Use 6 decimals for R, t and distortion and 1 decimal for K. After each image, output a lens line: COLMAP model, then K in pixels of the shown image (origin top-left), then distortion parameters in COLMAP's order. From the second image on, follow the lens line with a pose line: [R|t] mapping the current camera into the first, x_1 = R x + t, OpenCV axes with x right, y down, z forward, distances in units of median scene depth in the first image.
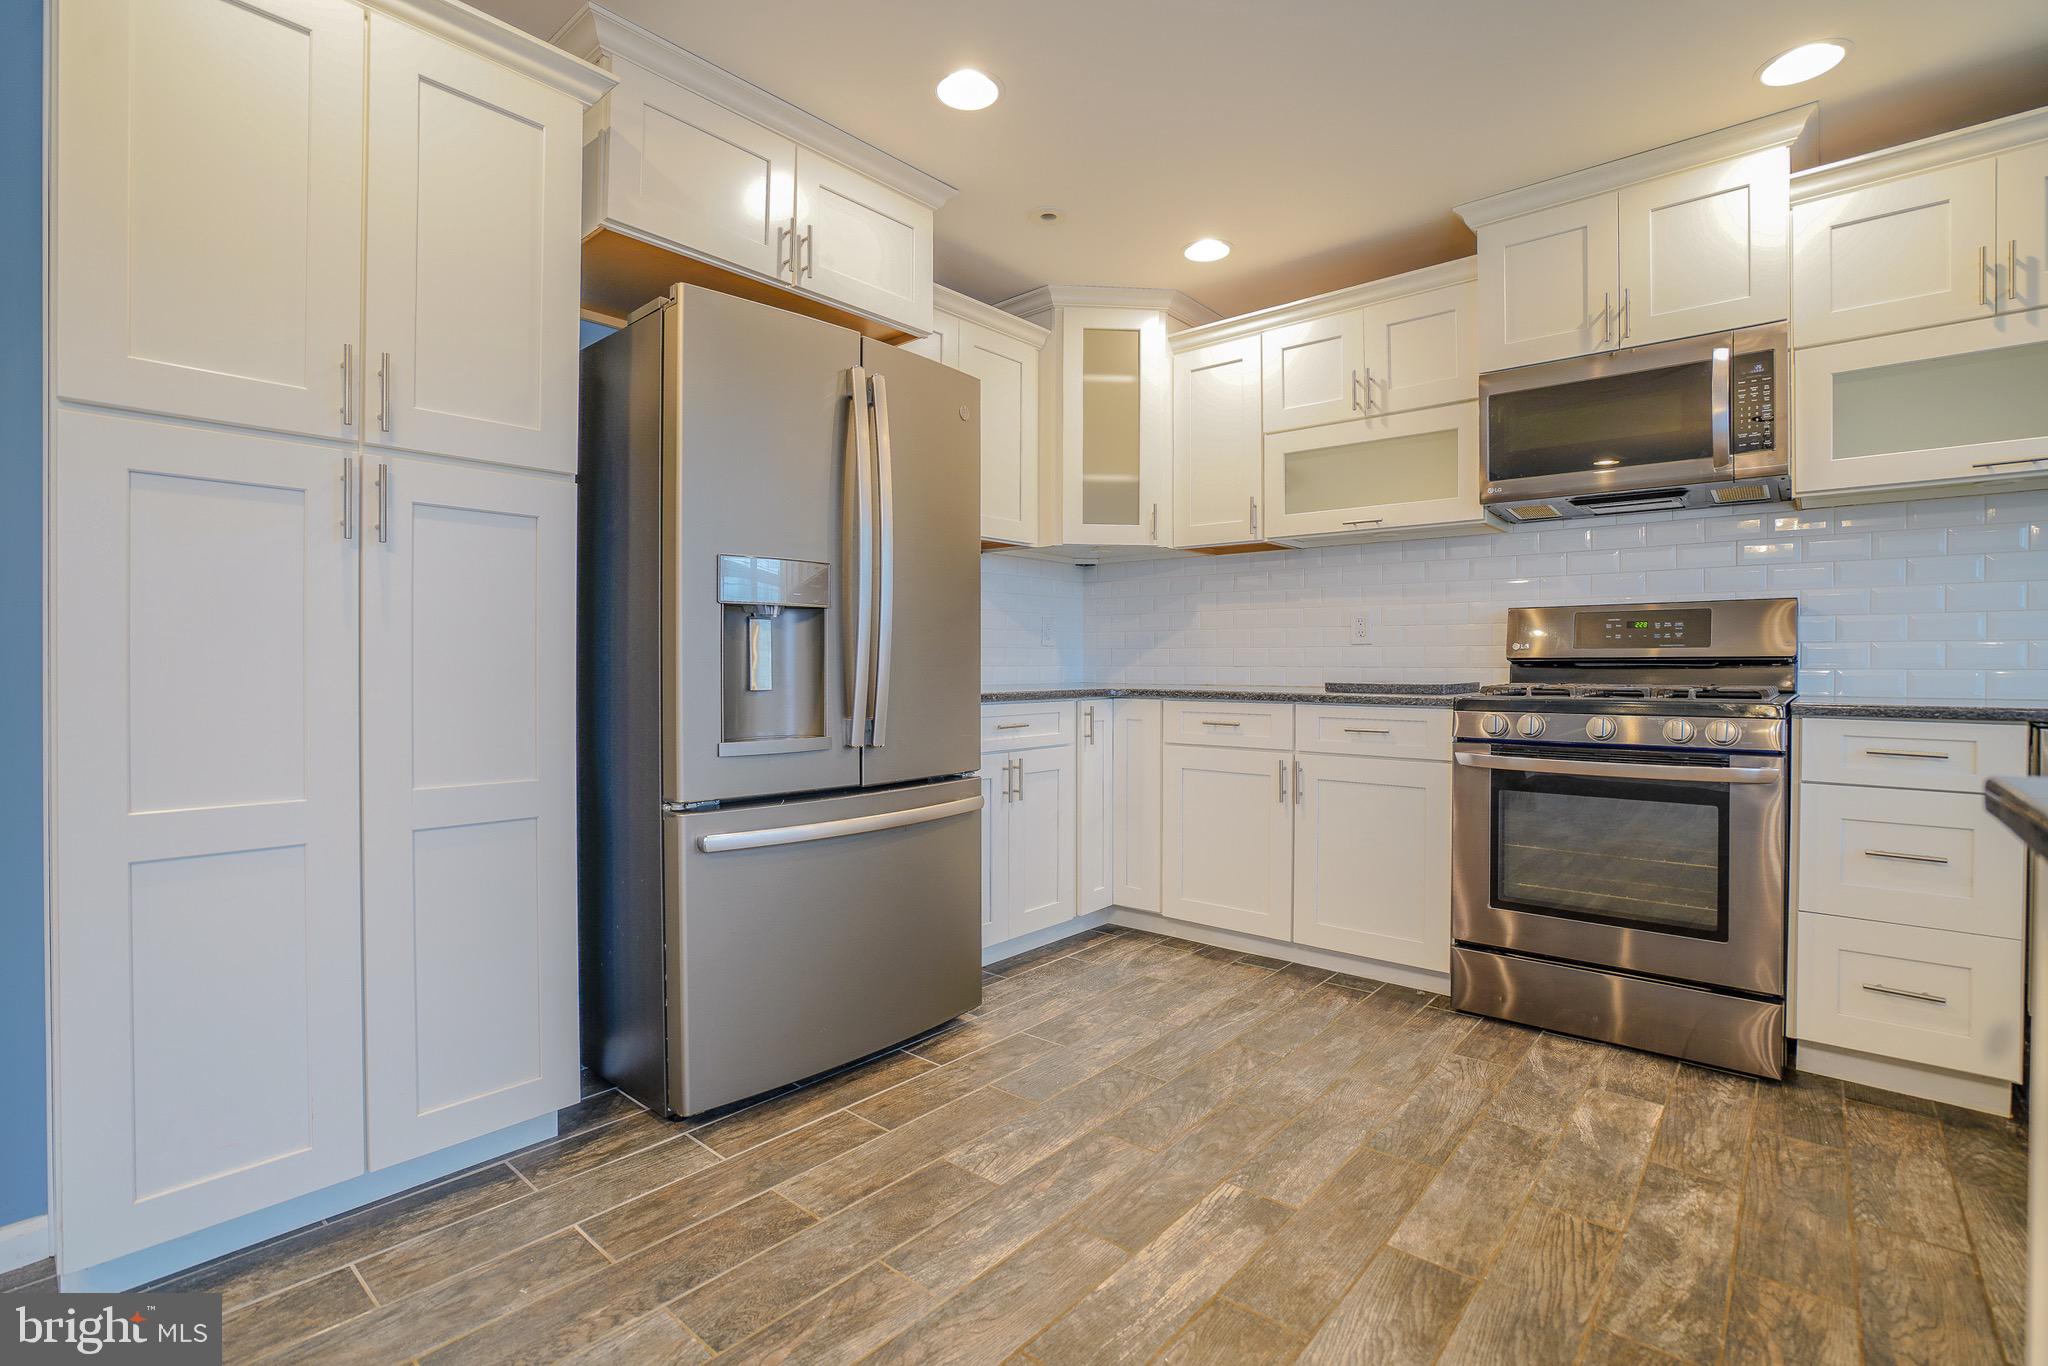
lens RADIAL K [[968.9, 0, 1010.1], [0, 968.9, 663.6], [0, 0, 1]] dist [-0.051575, 0.018590]
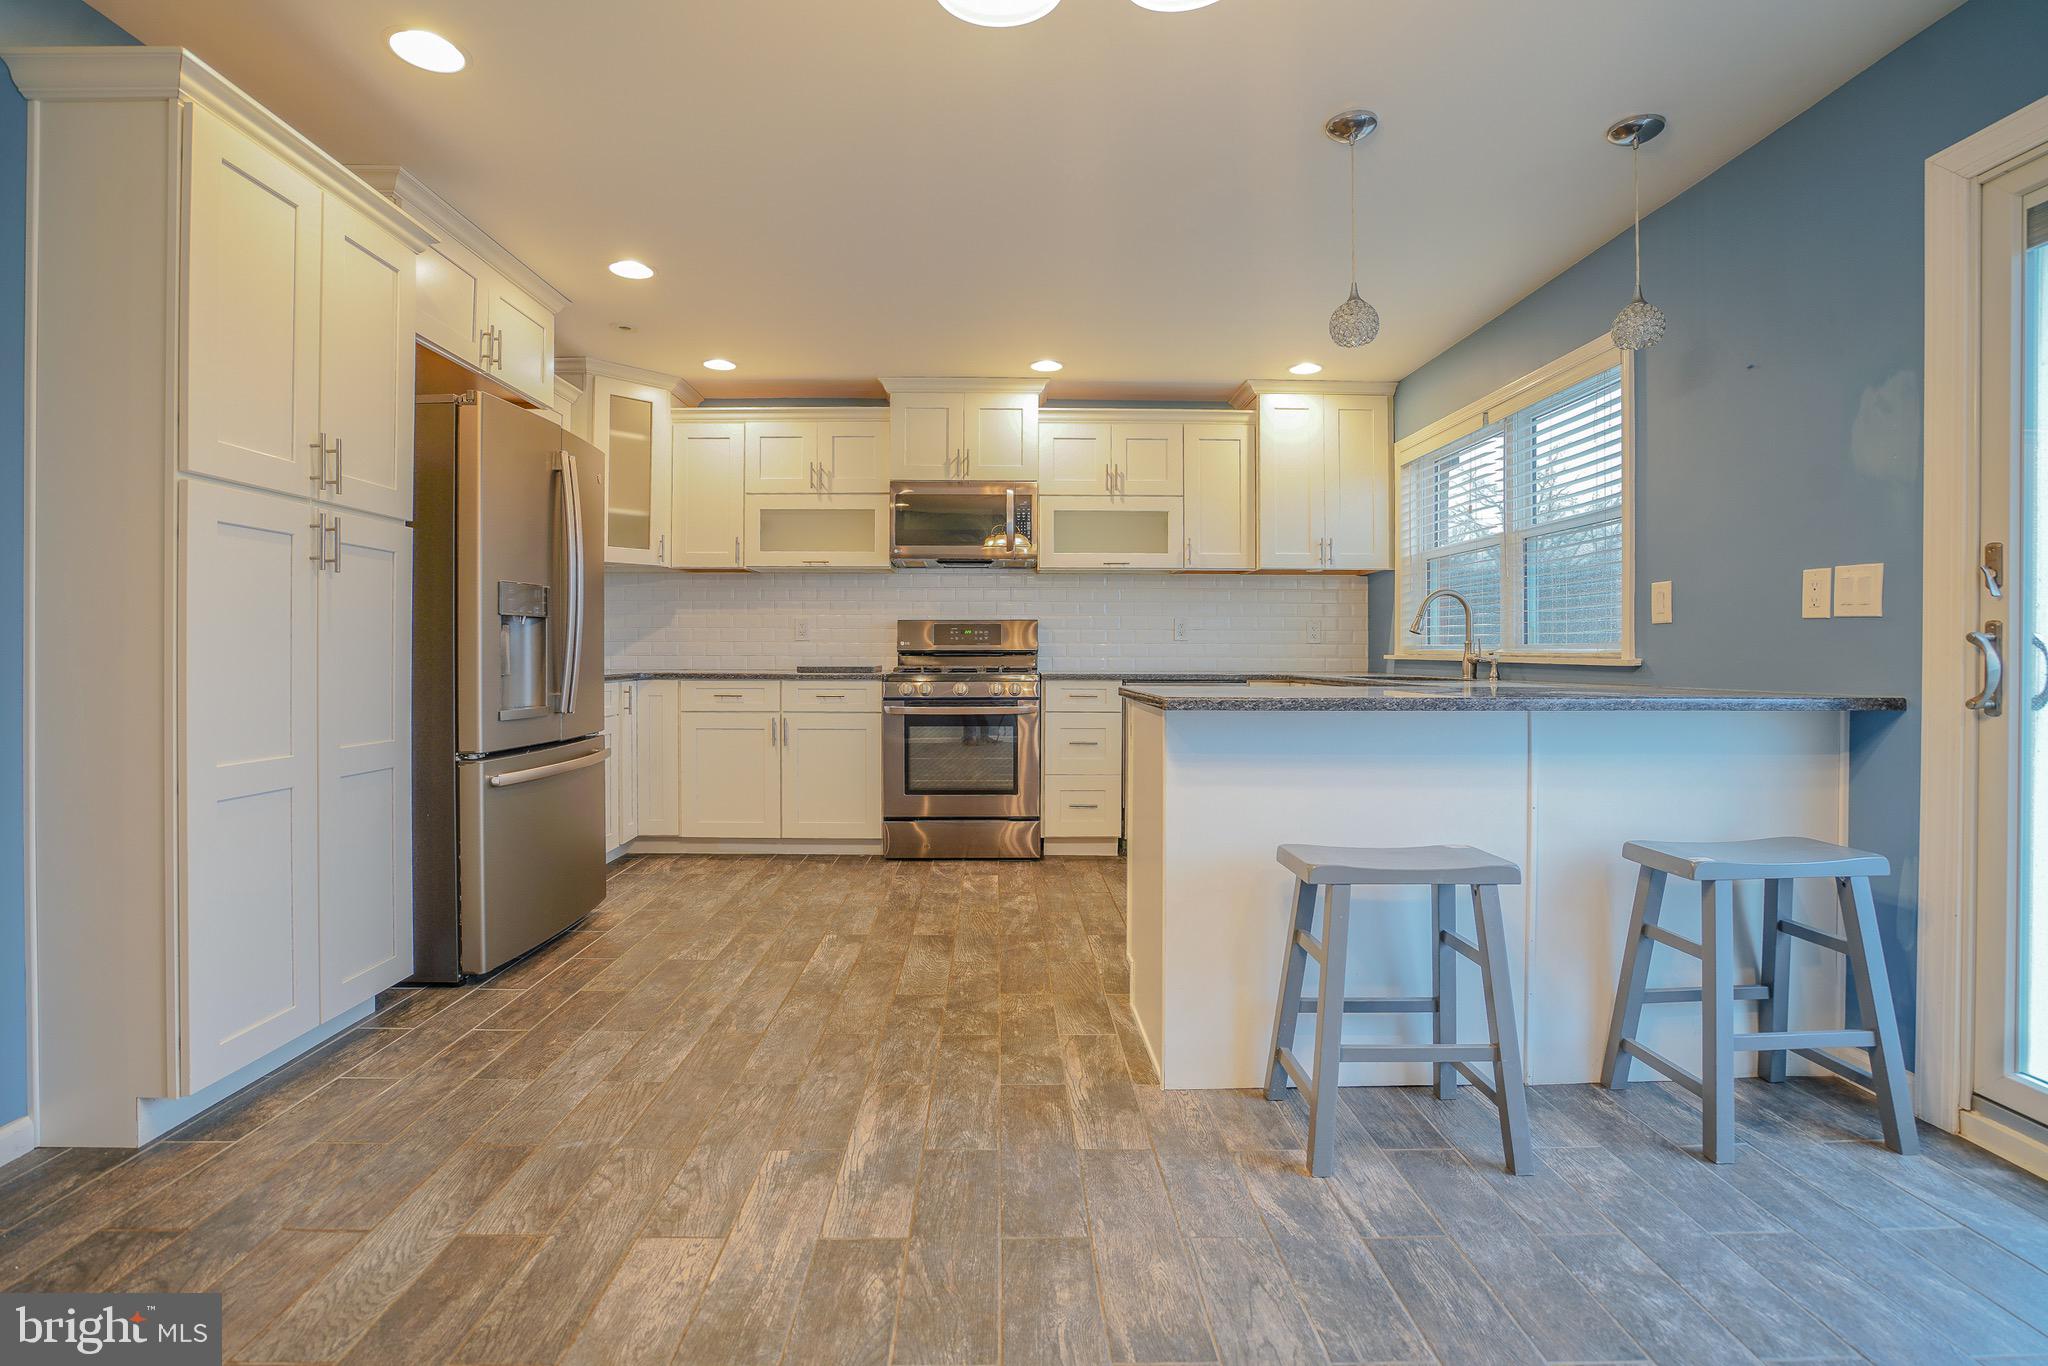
lens RADIAL K [[968.9, 0, 1024.4], [0, 968.9, 678.2], [0, 0, 1]] dist [-0.051575, 0.018590]
pose [[0.734900, -0.018771, 0.677915, -0.588430], [-0.000482, 0.999602, 0.028201, -0.006464], [-0.678175, -0.021052, 0.734599, -0.493229]]
